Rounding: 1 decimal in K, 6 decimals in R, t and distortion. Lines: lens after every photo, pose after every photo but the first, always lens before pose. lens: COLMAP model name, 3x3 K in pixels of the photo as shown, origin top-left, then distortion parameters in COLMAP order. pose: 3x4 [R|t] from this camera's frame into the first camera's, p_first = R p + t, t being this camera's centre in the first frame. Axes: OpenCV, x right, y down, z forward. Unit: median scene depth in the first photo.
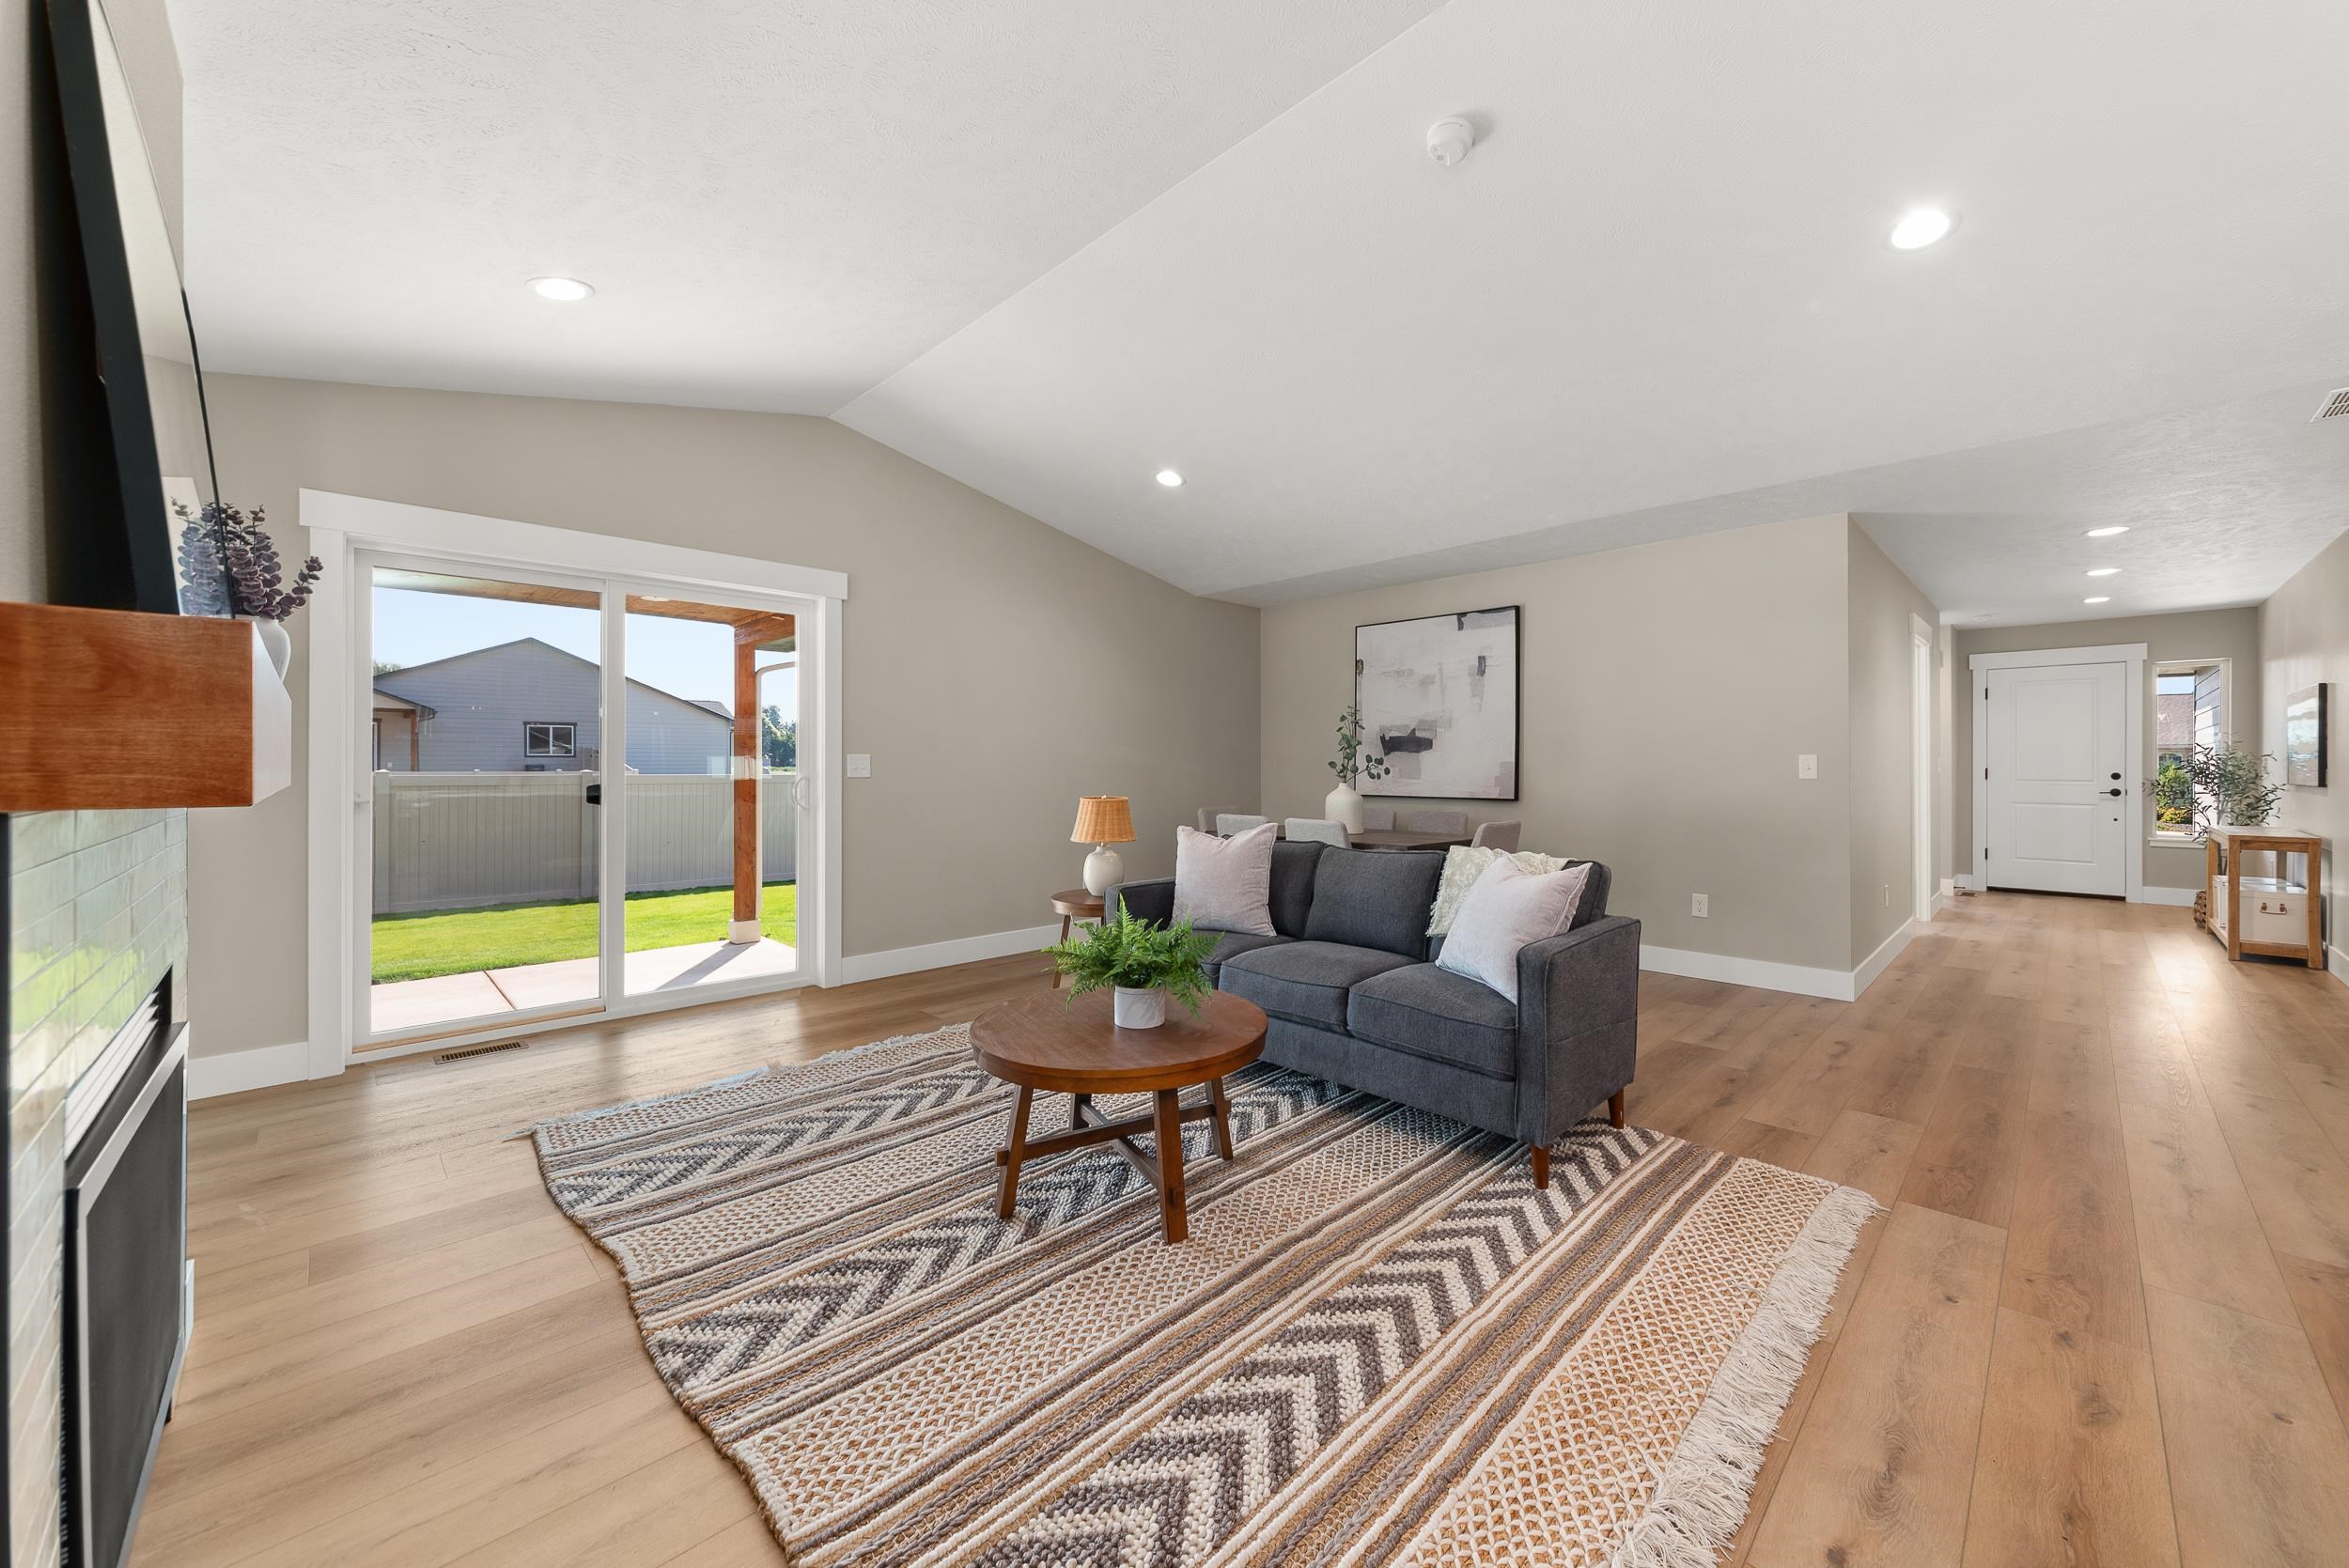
lens RADIAL K [[875.8, 0, 1212.6], [0, 875.8, 764.9], [0, 0, 1]] dist [-0.002333, -0.000695]
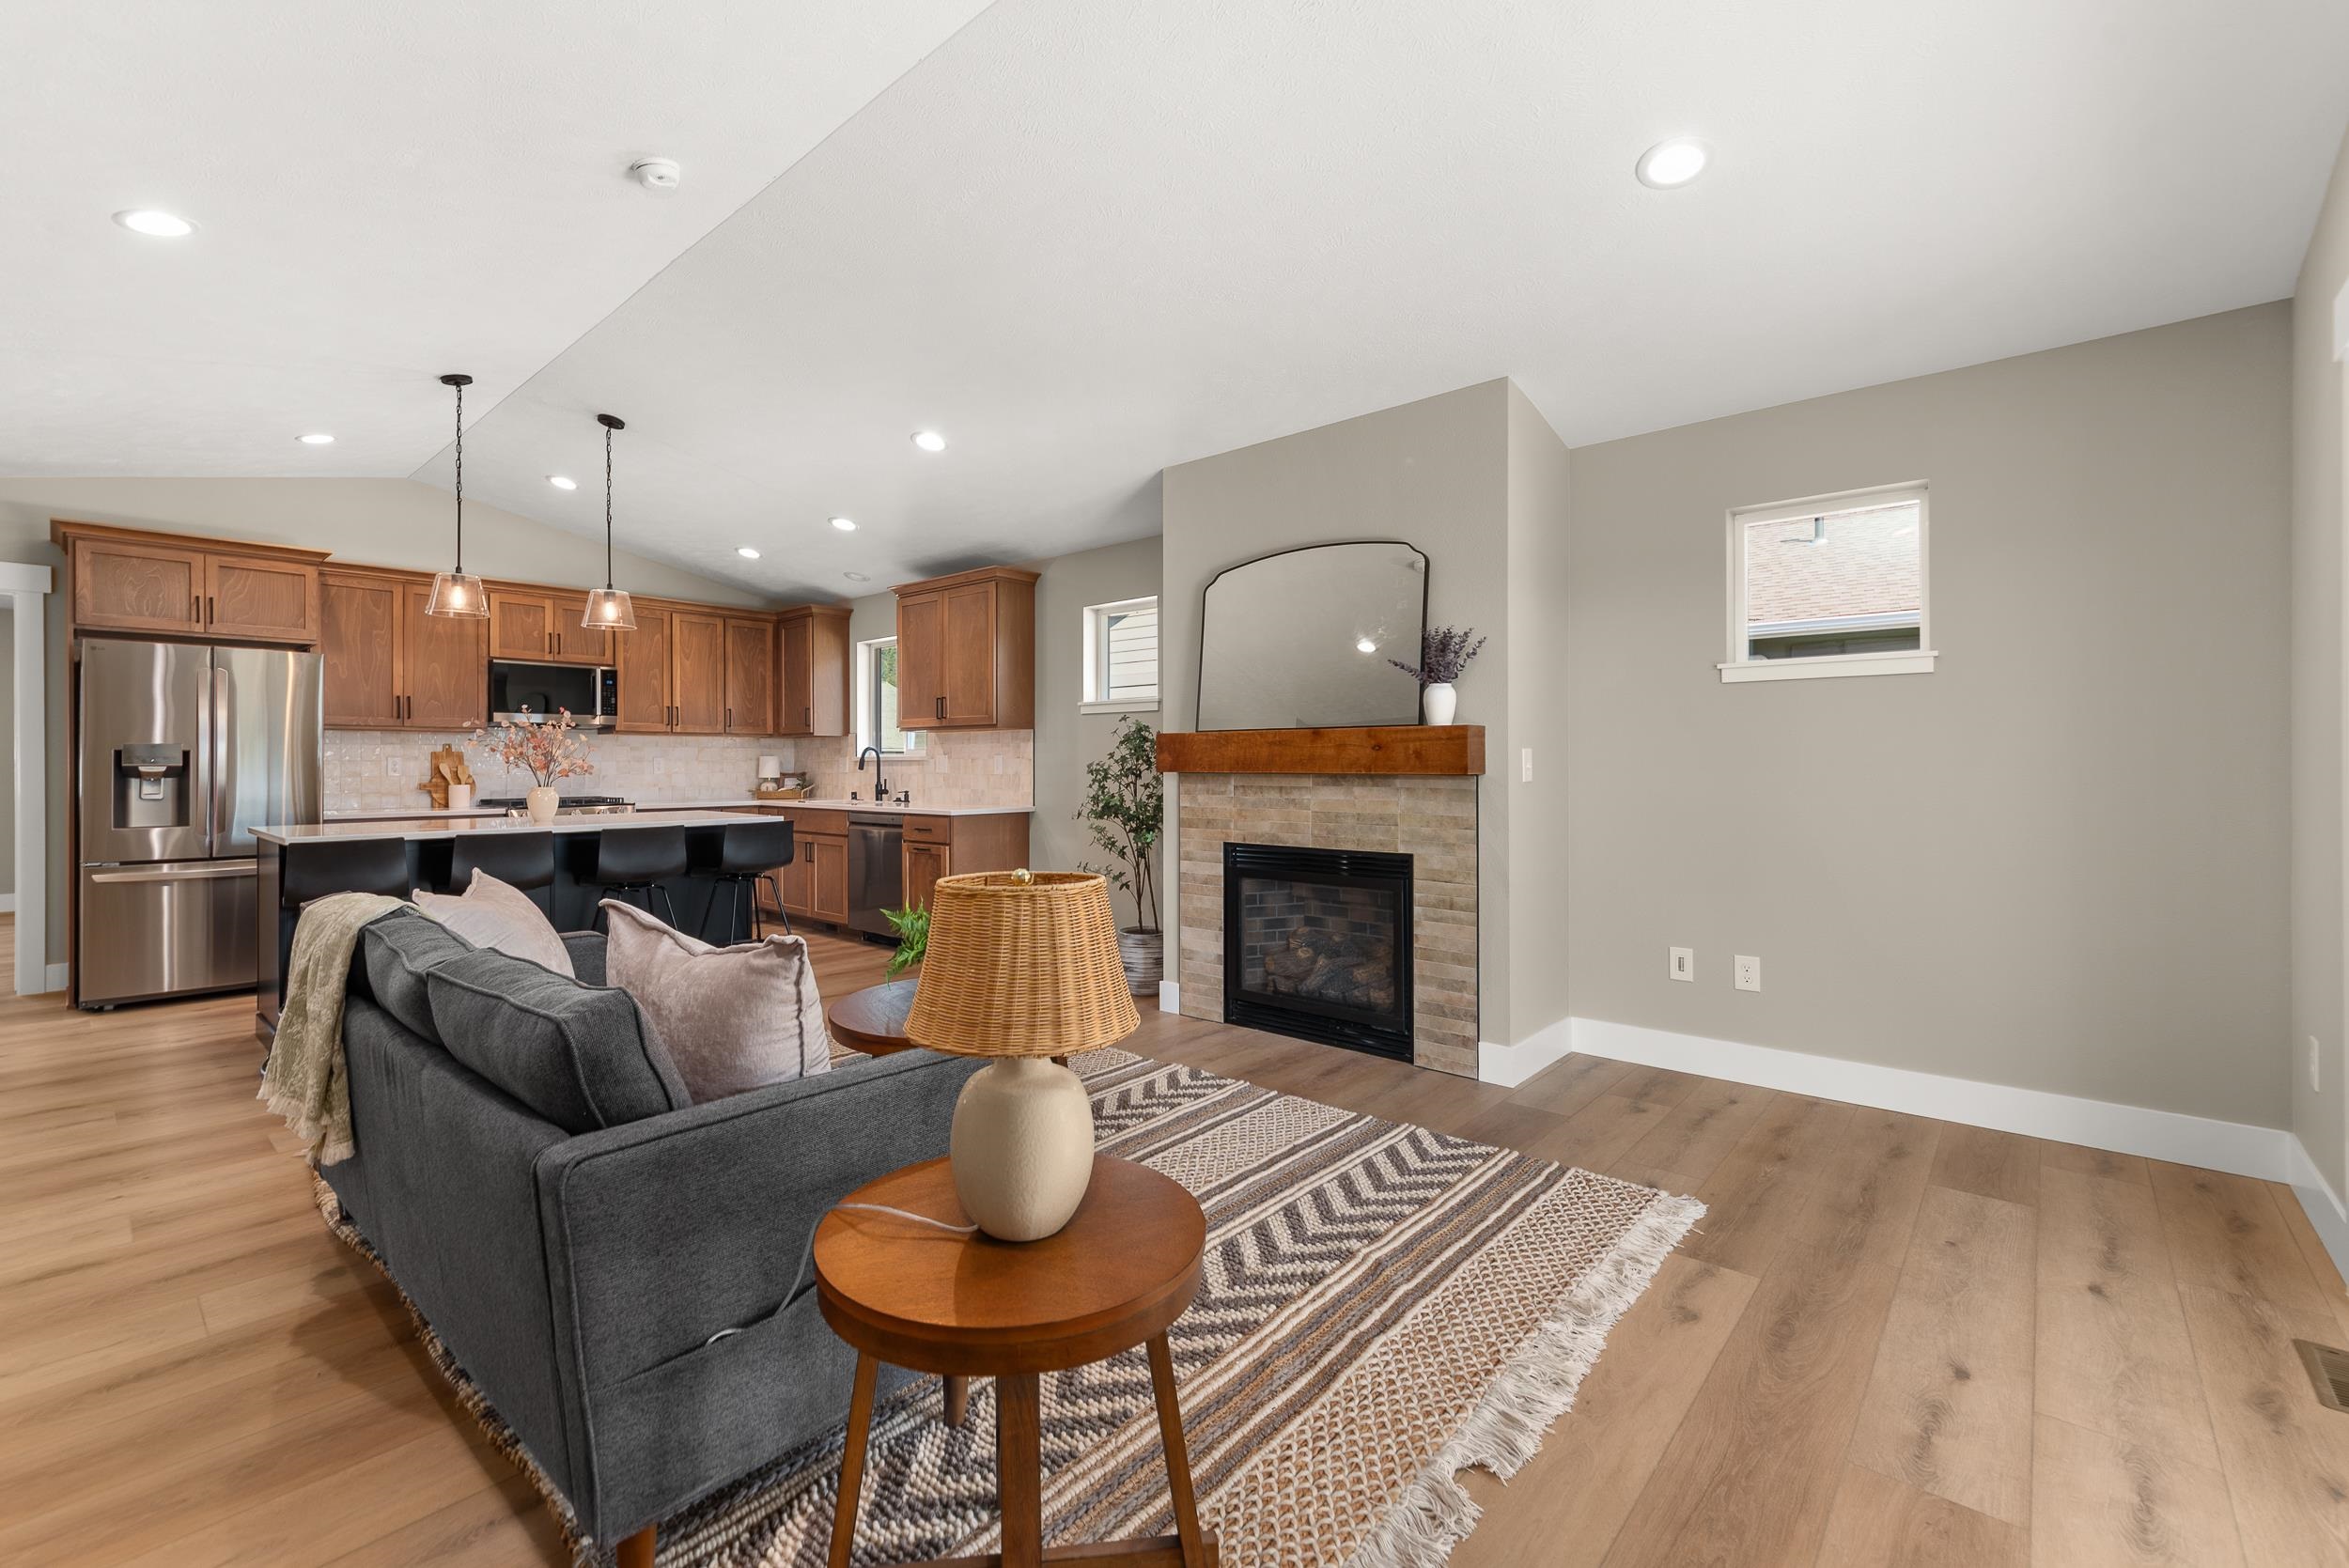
lens RADIAL K [[1003.1, 0, 1119.1], [0, 1003.1, 763.2], [0, 0, 1]] dist [-0.000227, 0.000978]
pose [[-0.999841, 0.000411, -0.017801, -0.191151], [0.000398, 1.000000, 0.000762, -0.002001], [0.017802, 0.000755, -0.999841, 1.582317]]
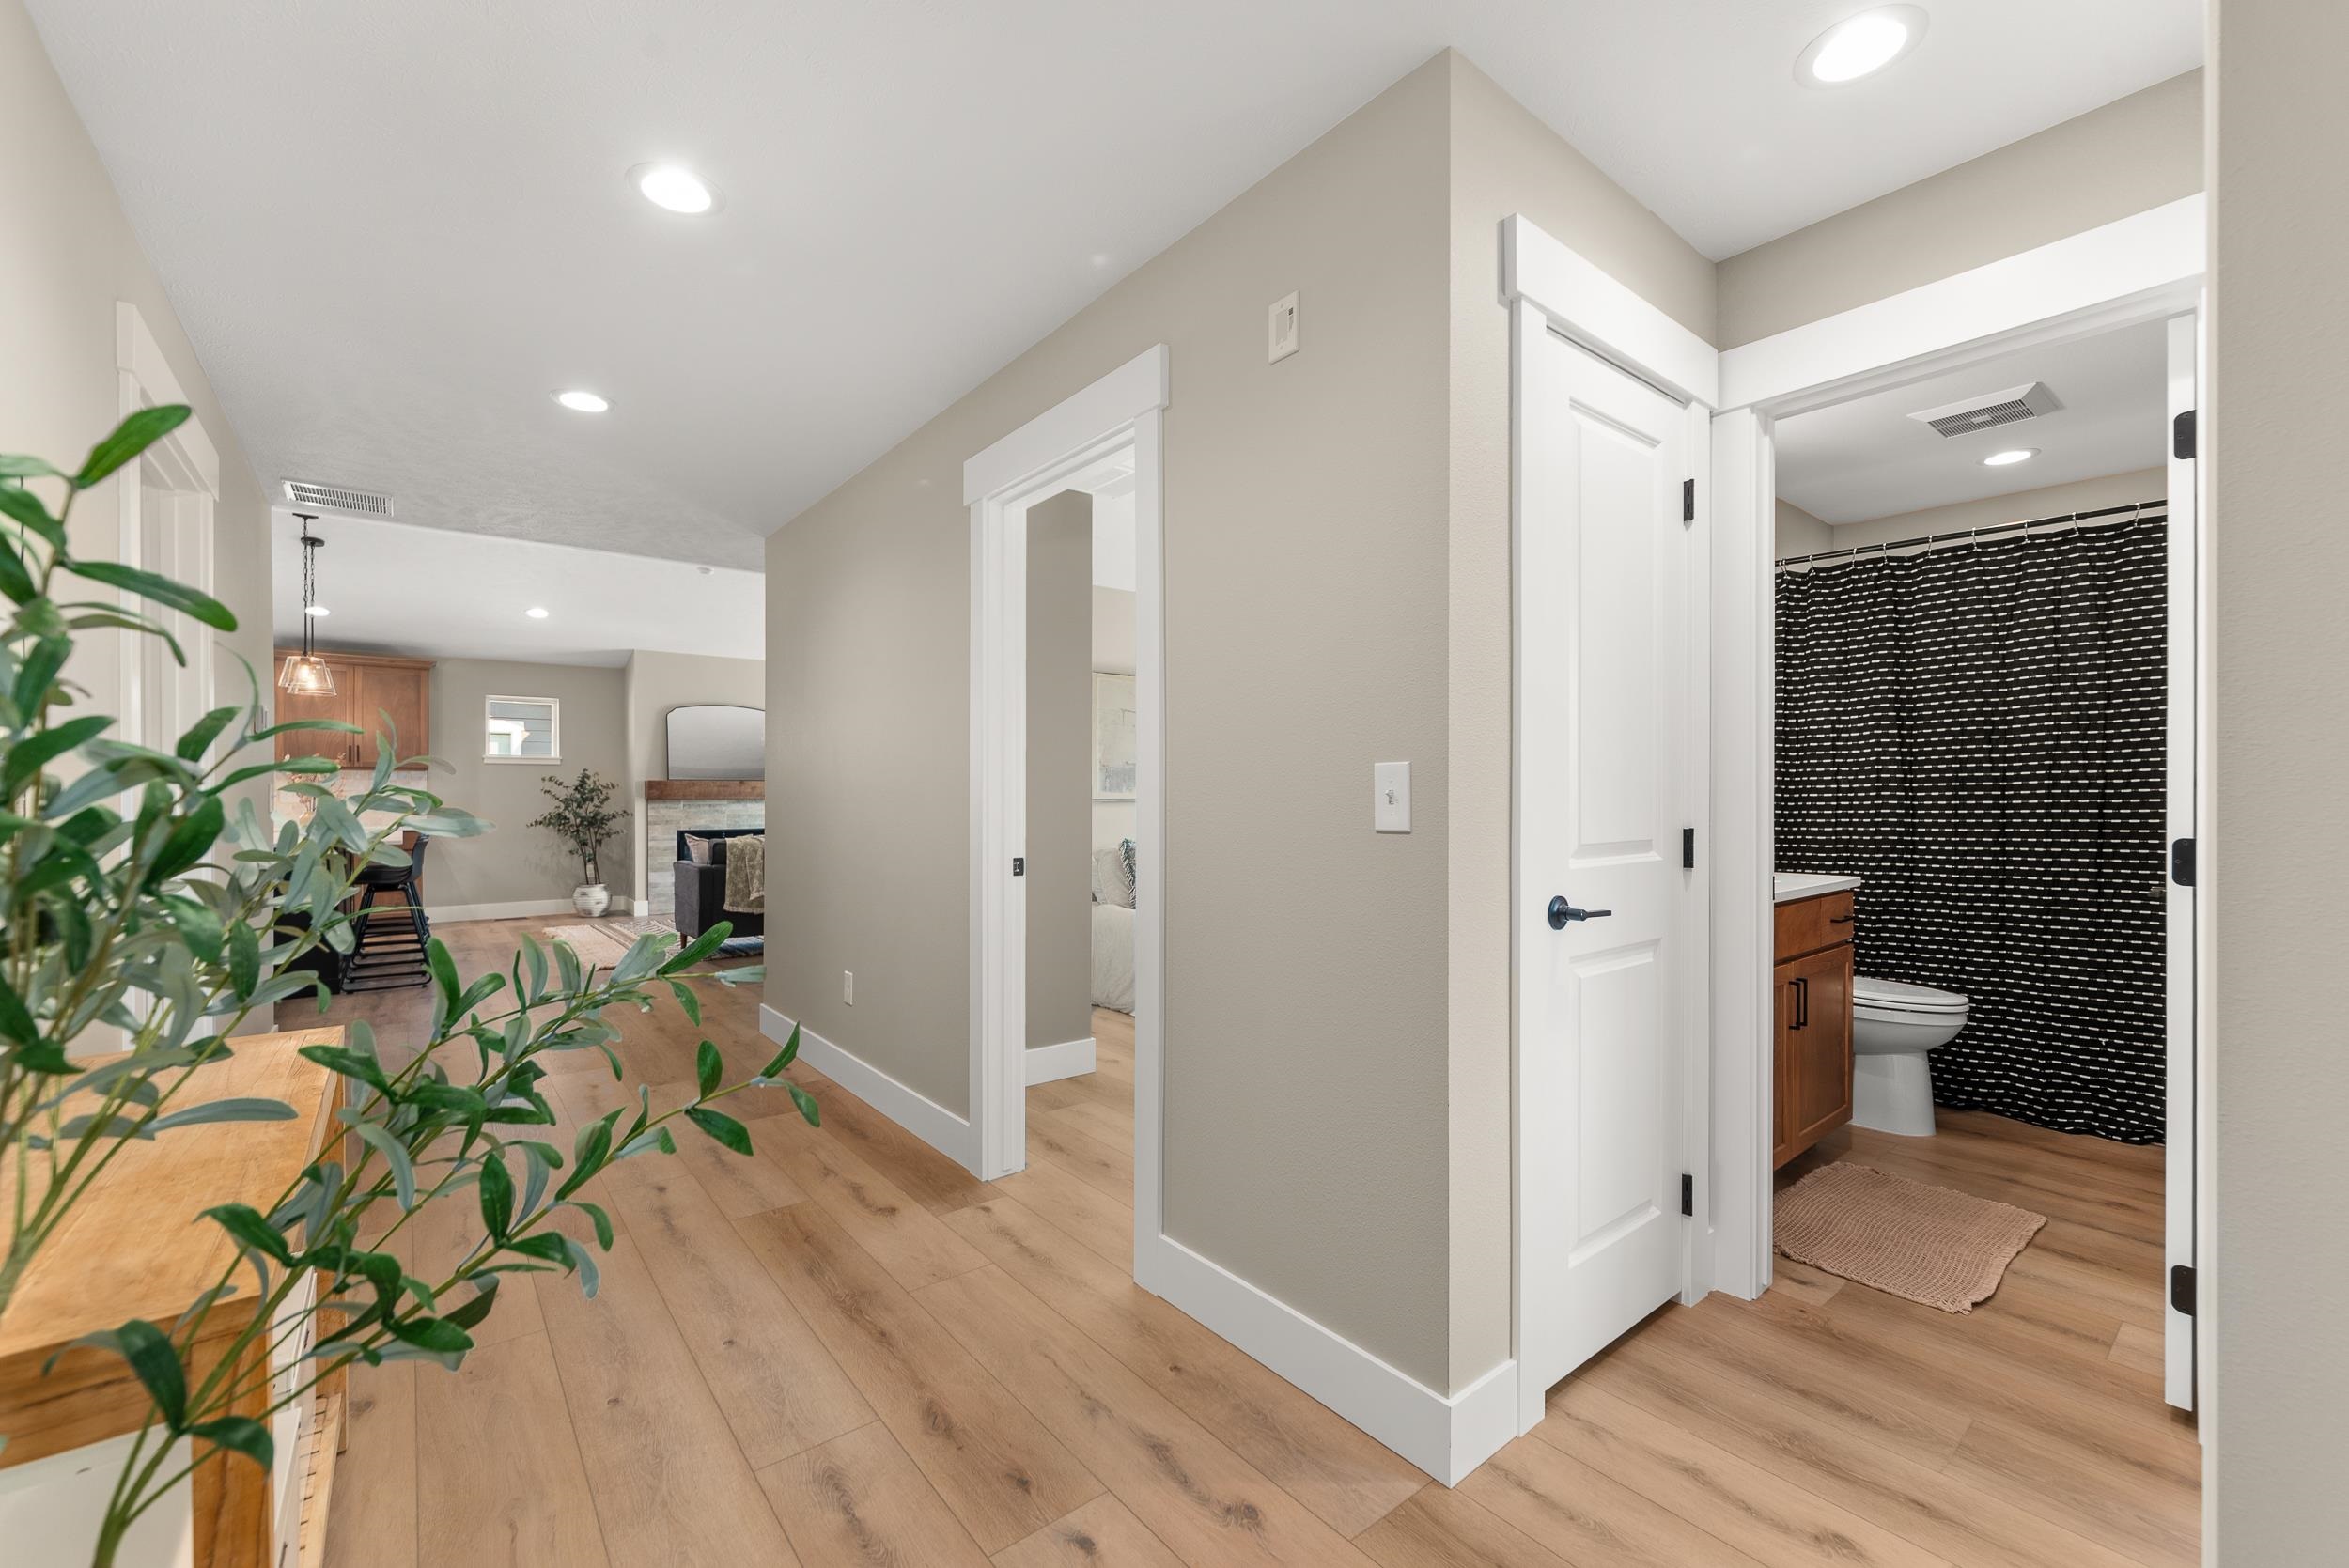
lens RADIAL K [[1003.1, 0, 1177.6], [0, 1003.1, 790.3], [0, 0, 1]] dist [-0.000227, 0.000978]
pose [[-0.134257, -0.003571, -0.990940, 2.317064], [0.001109, 0.999992, -0.003754, -0.000153], [0.990946, -0.001603, -0.134252, 2.089424]]
